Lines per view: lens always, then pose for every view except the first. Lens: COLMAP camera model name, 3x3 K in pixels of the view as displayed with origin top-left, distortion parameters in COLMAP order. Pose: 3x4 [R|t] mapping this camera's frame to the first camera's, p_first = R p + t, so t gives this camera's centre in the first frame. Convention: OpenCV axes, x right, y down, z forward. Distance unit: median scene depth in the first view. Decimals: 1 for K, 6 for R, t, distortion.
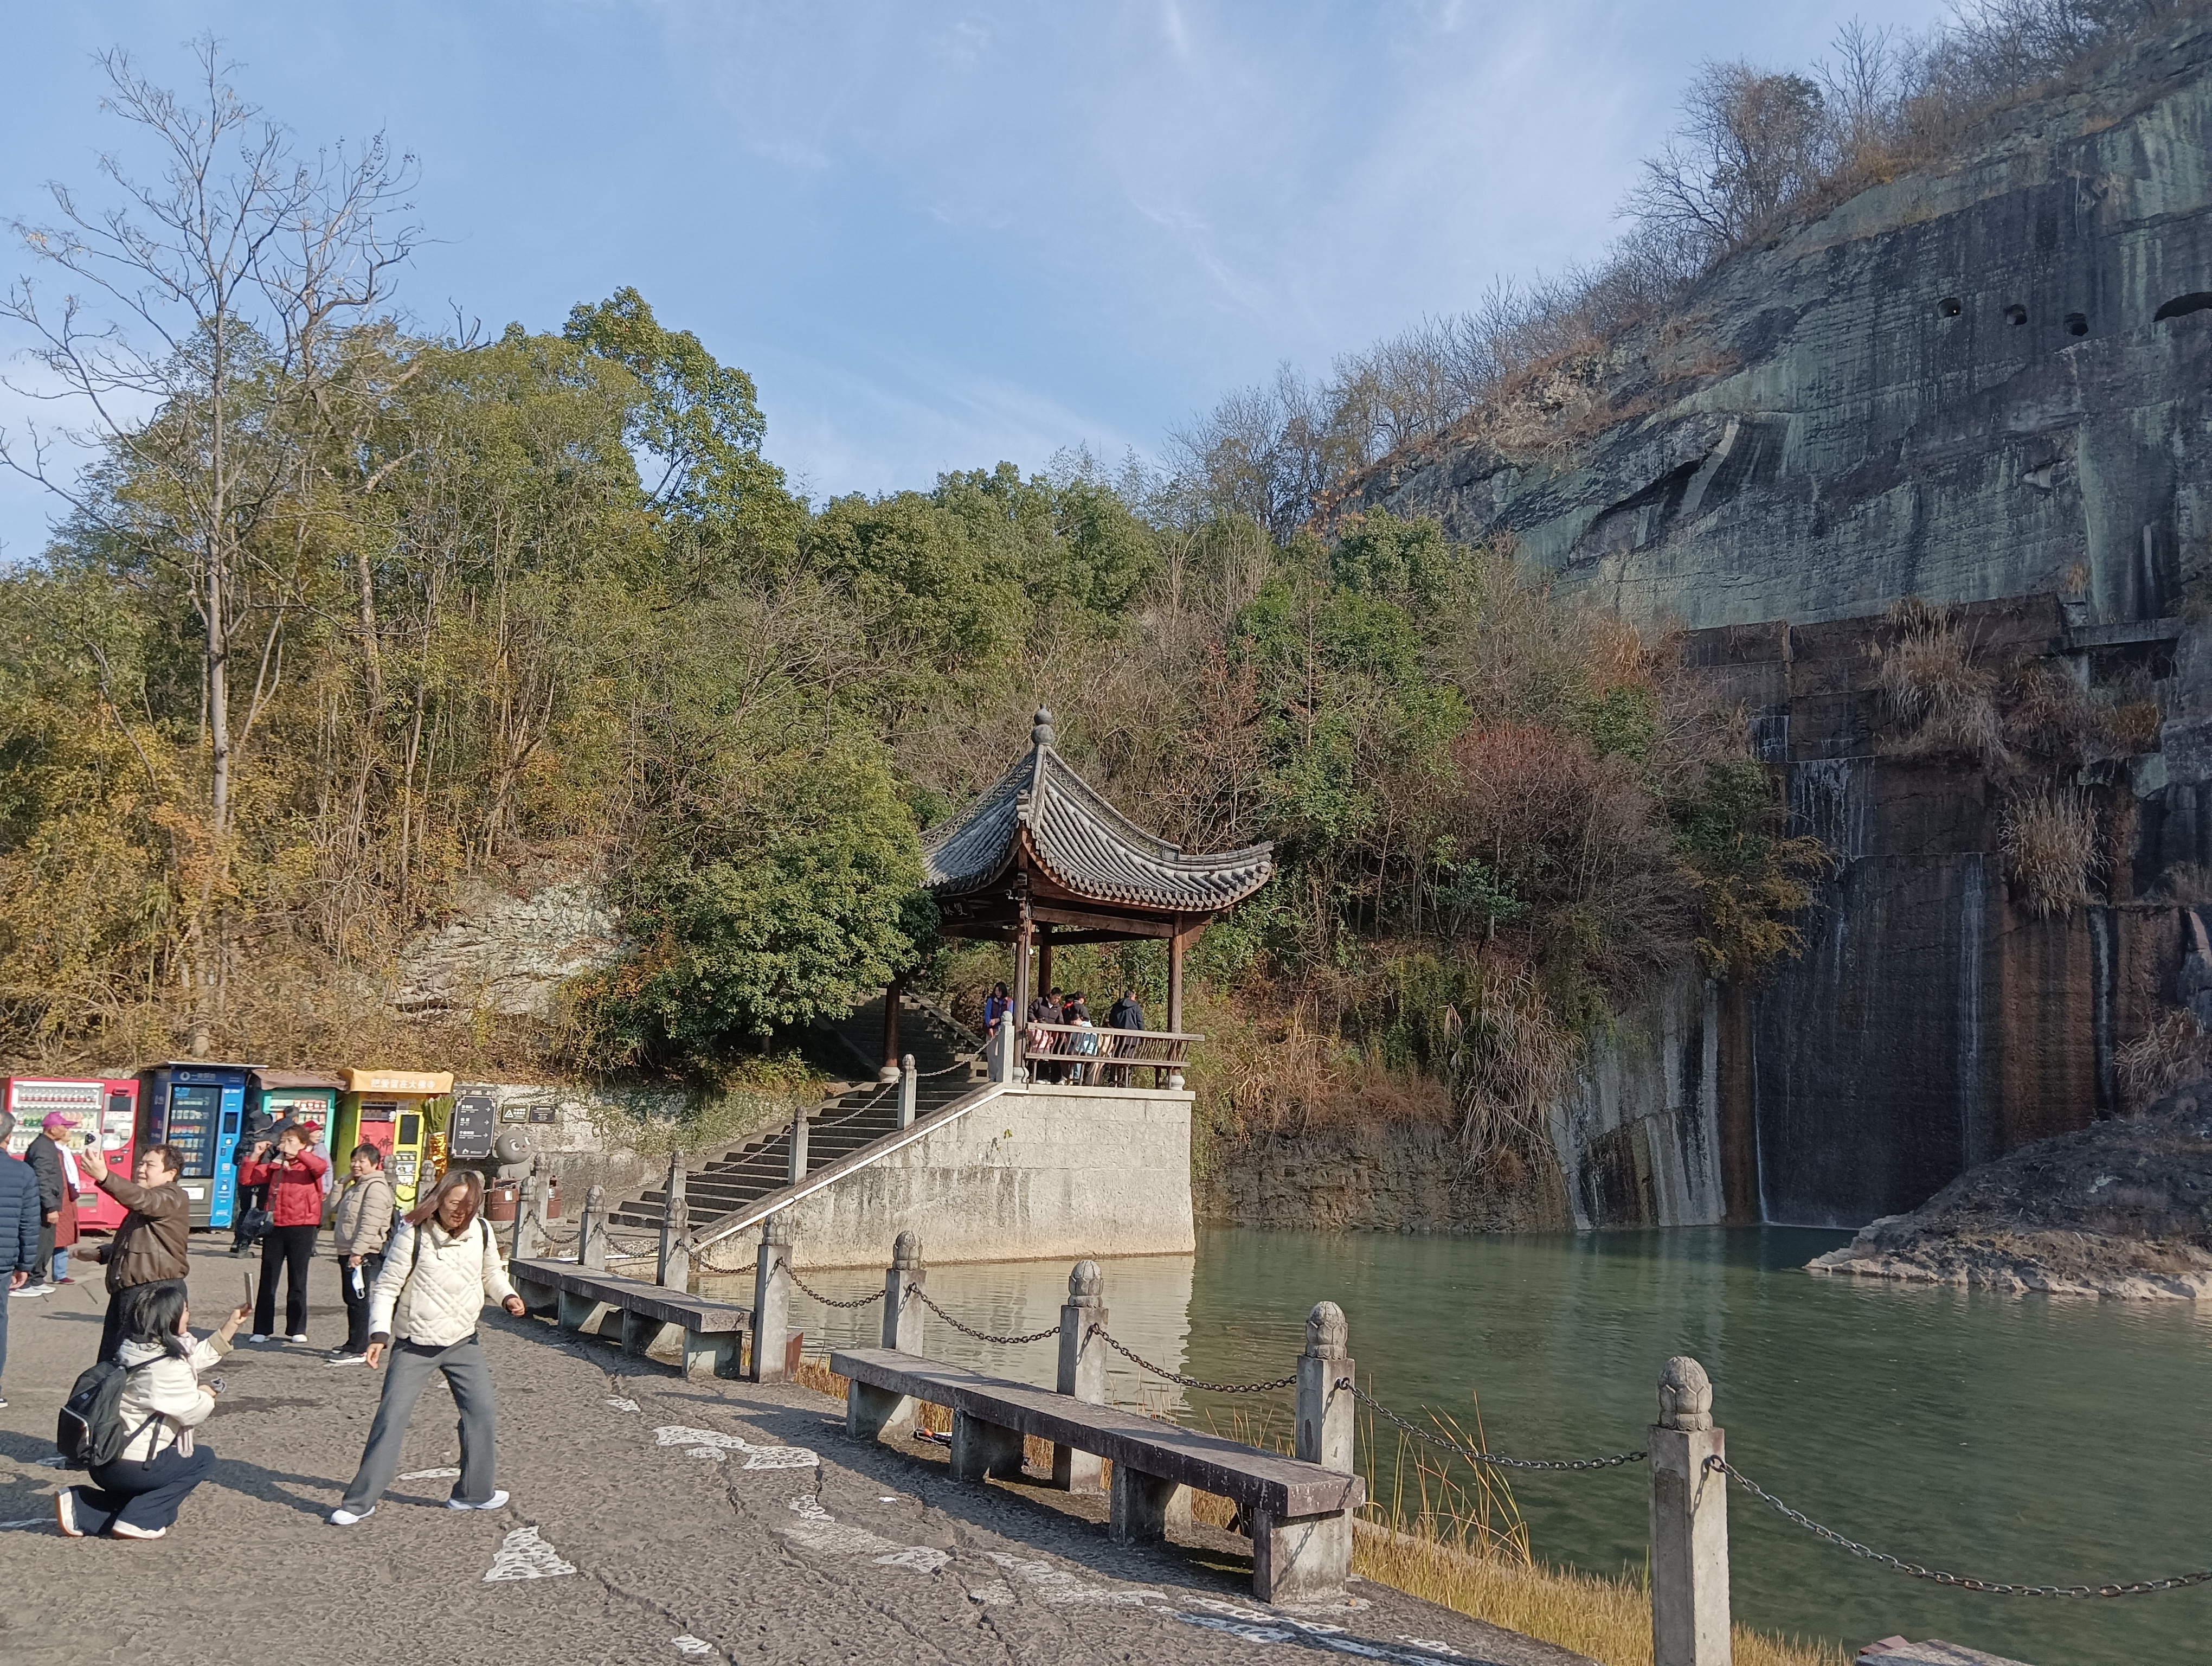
lens RADIAL K [[1808.2, 0, 1106.0], [0, 1808.2, 833.0], [0, 0, 1]] dist [0.088272, -0.167184]
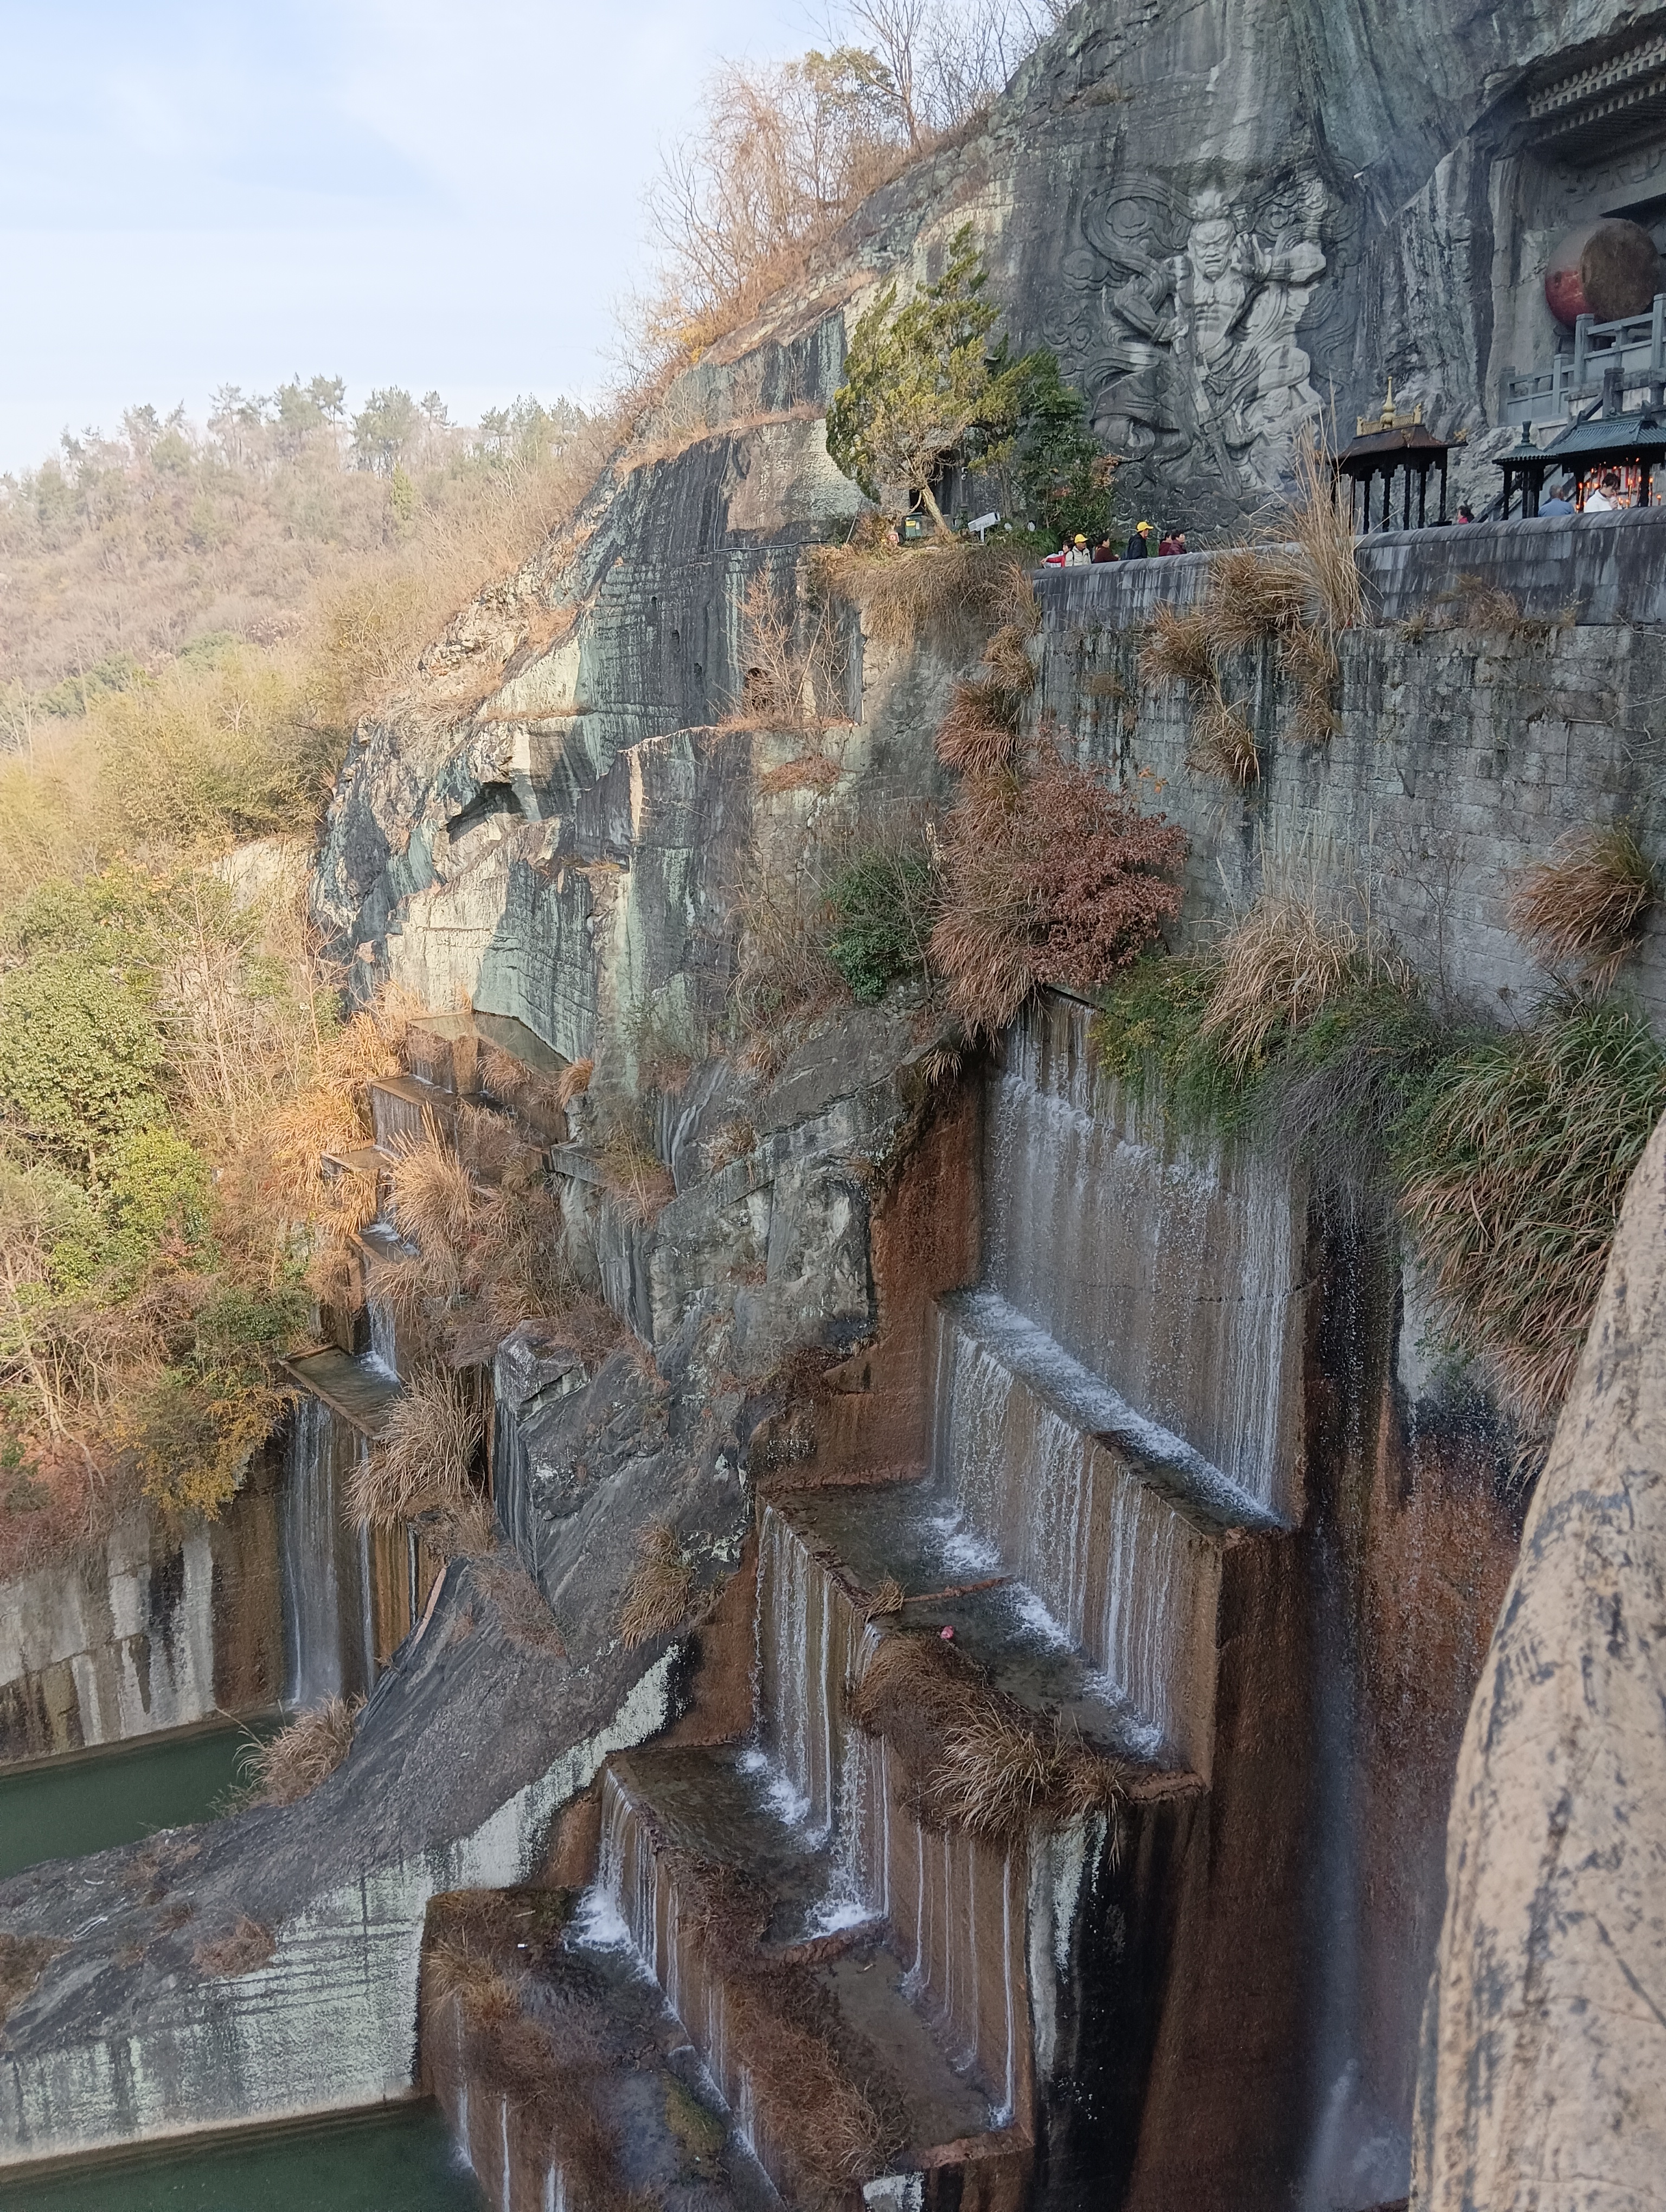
lens RADIAL K [[1808.2, 0, 833.0], [0, 1808.2, 1106.0], [0, 0, 1]] dist [0.088272, -0.167184]
pose [[0.896459, 0.041697, -0.441161, 1.010162], [0.143603, 0.914501, 0.378242, -0.431113], [0.419213, -0.402430, 0.813824, 0.350586]]
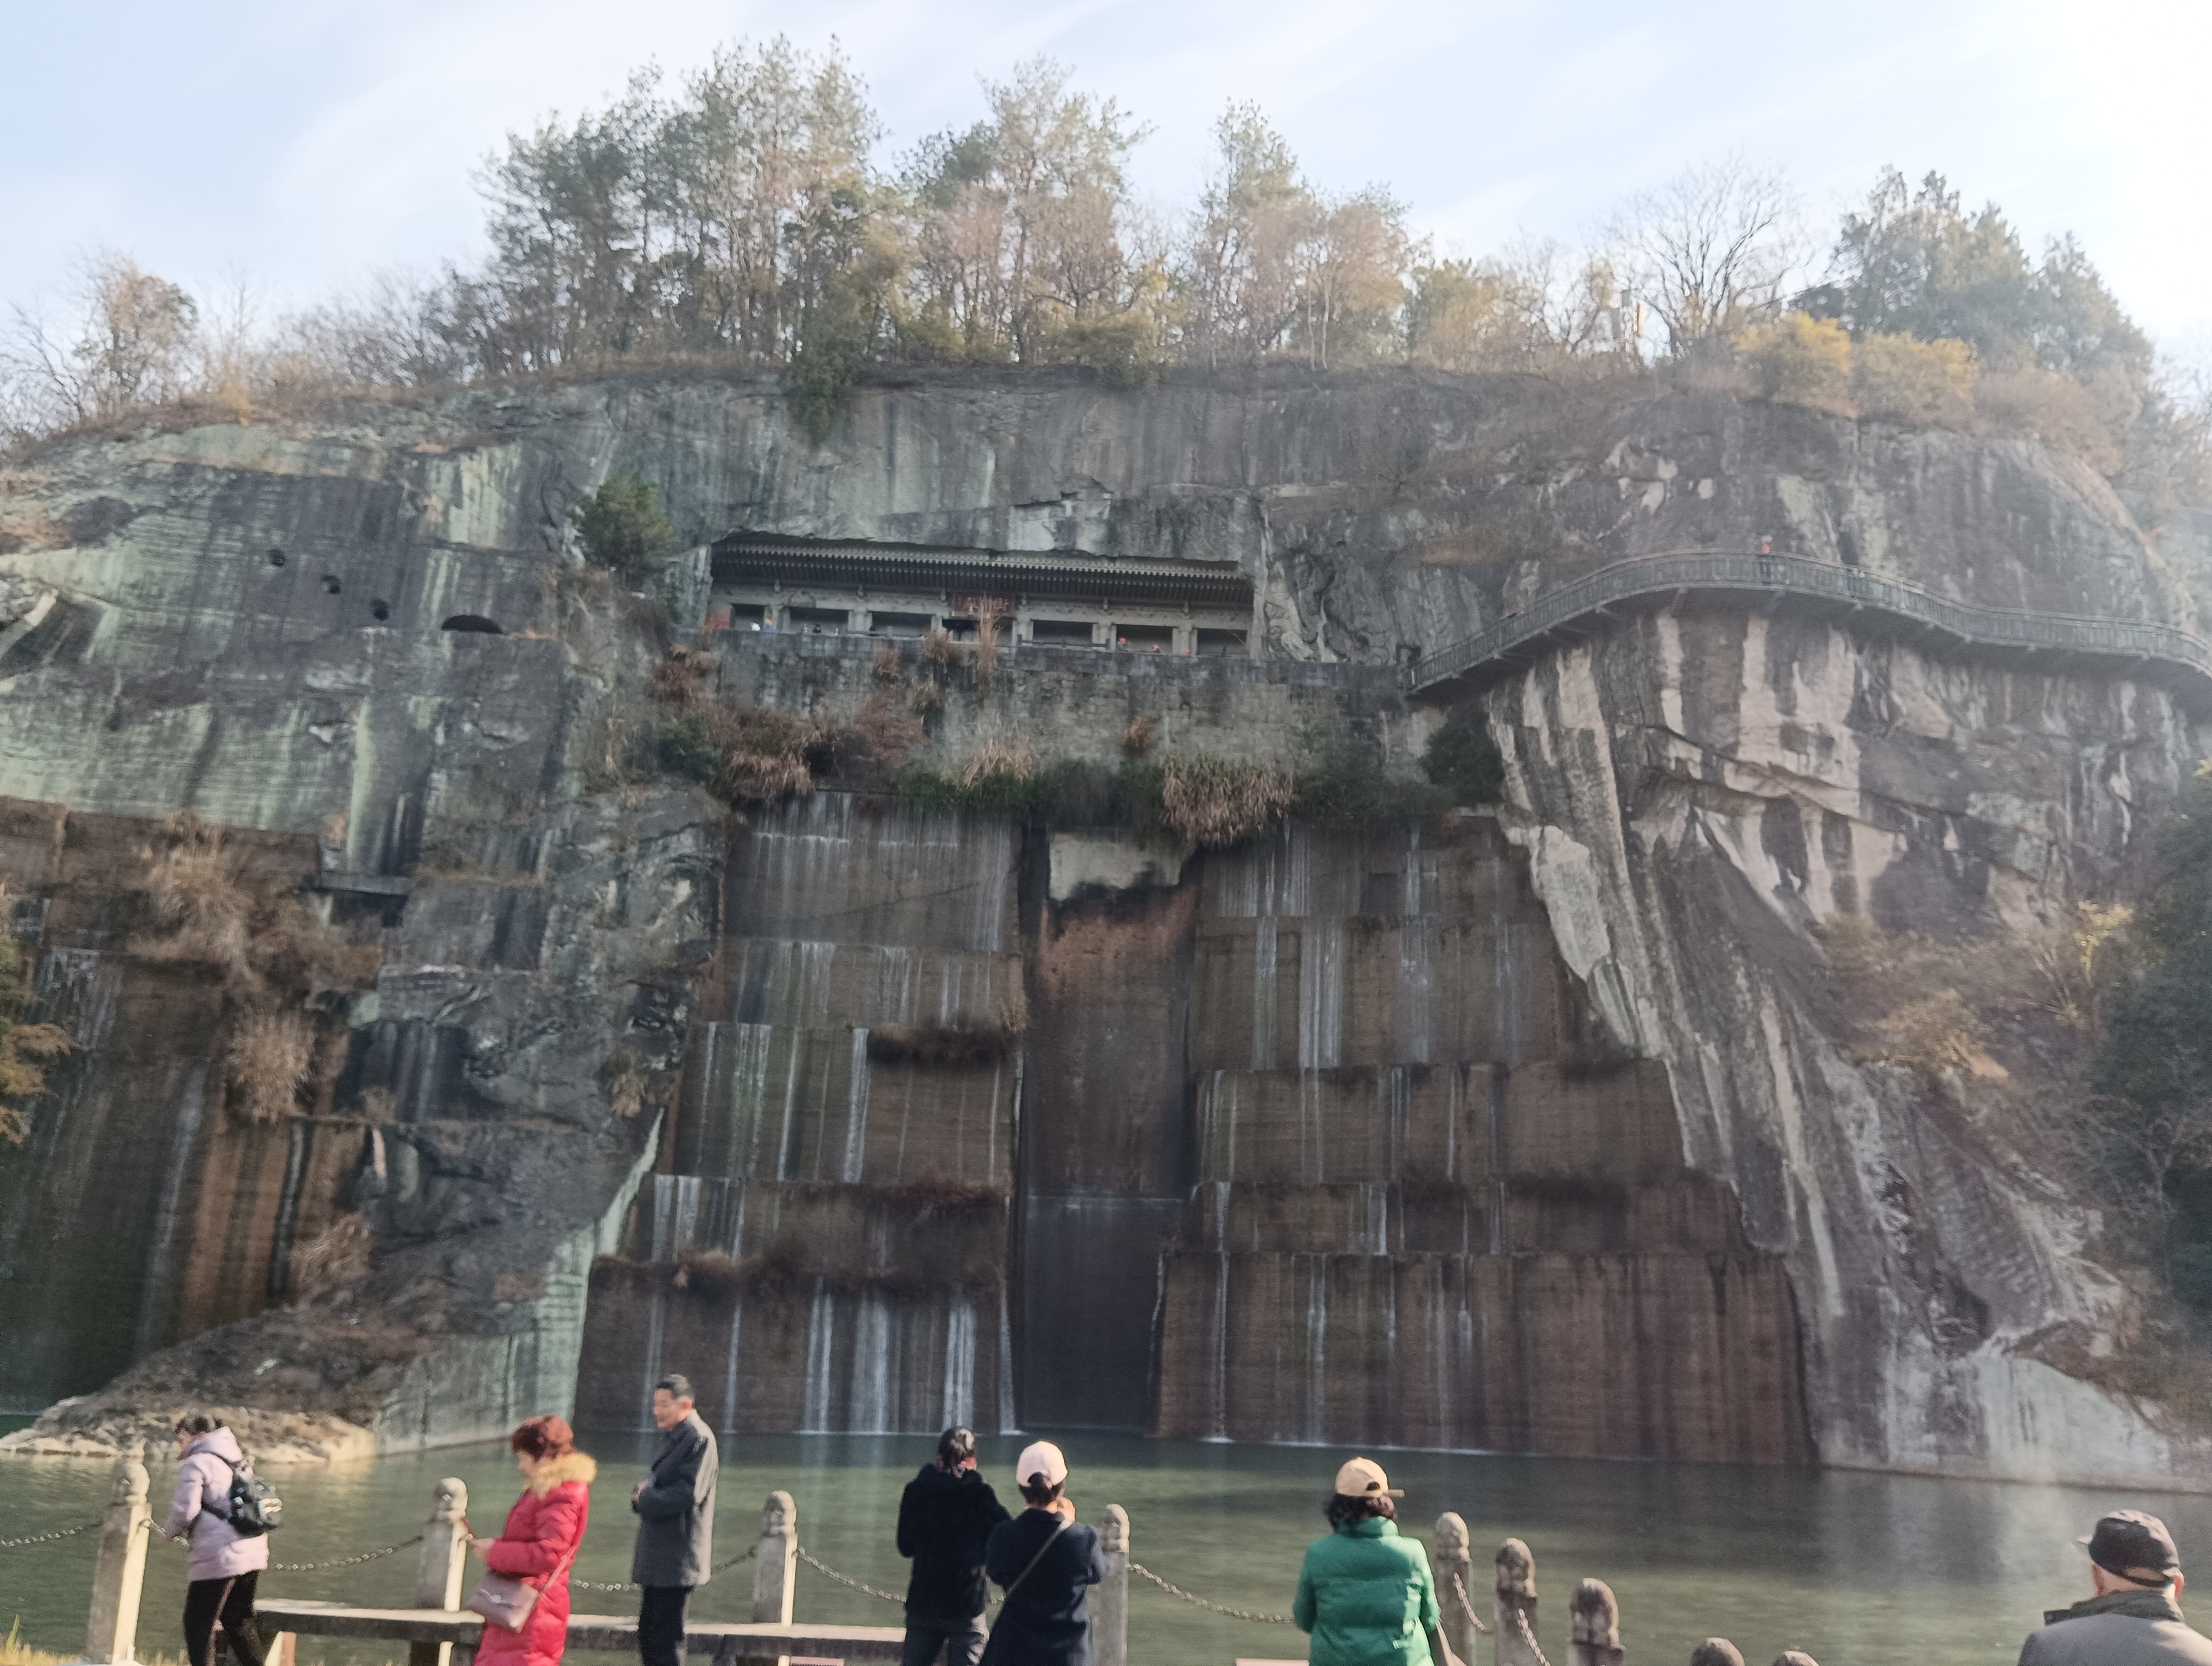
lens RADIAL K [[1808.2, 0, 1106.0], [0, 1808.2, 833.0], [0, 0, 1]] dist [0.088272, -0.167184]
pose [[0.597555, 0.207643, 0.774476, -0.070773], [-0.132968, 0.978175, -0.159664, -0.016507], [-0.790726, -0.007572, 0.612123, -0.088137]]
